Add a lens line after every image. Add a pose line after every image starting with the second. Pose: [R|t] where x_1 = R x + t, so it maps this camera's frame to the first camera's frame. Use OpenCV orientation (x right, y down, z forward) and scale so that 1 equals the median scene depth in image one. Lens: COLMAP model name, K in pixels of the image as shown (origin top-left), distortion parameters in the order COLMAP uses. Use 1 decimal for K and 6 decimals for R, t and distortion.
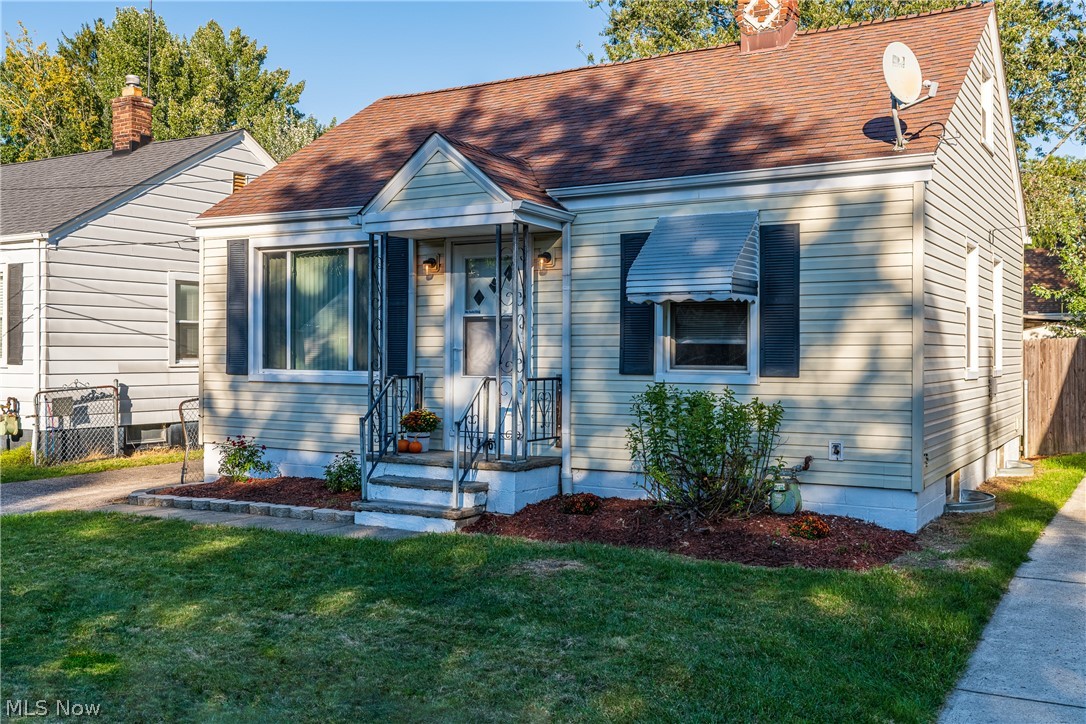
lens RADIAL K [[1044.1, 0, 541.9], [0, 1044.1, 362.9], [0, 0, 1]] dist [0.006356, 0.000000]
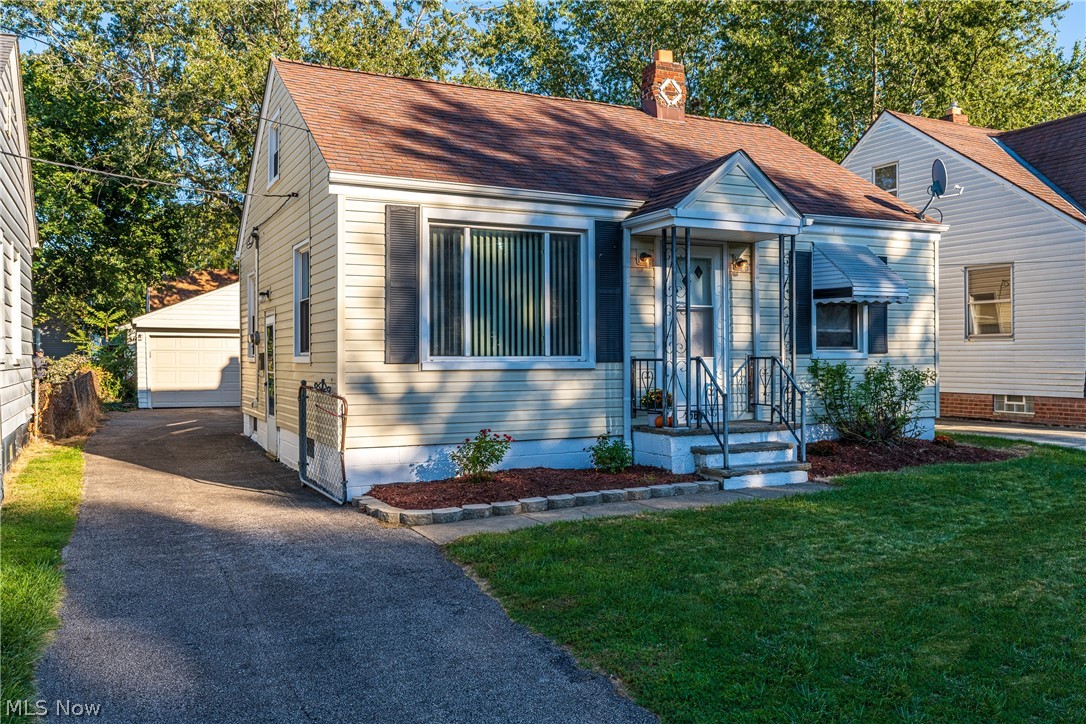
lens RADIAL K [[885.0, 0, 543.0], [0, 885.0, 358.9], [0, 0, 1]] dist [-0.010718, 0.001090]
pose [[0.540453, -0.017499, 0.841192, -0.941936], [0.011851, 0.999843, 0.013185, -0.001175], [-0.841291, 0.002843, 0.540576, 0.571079]]
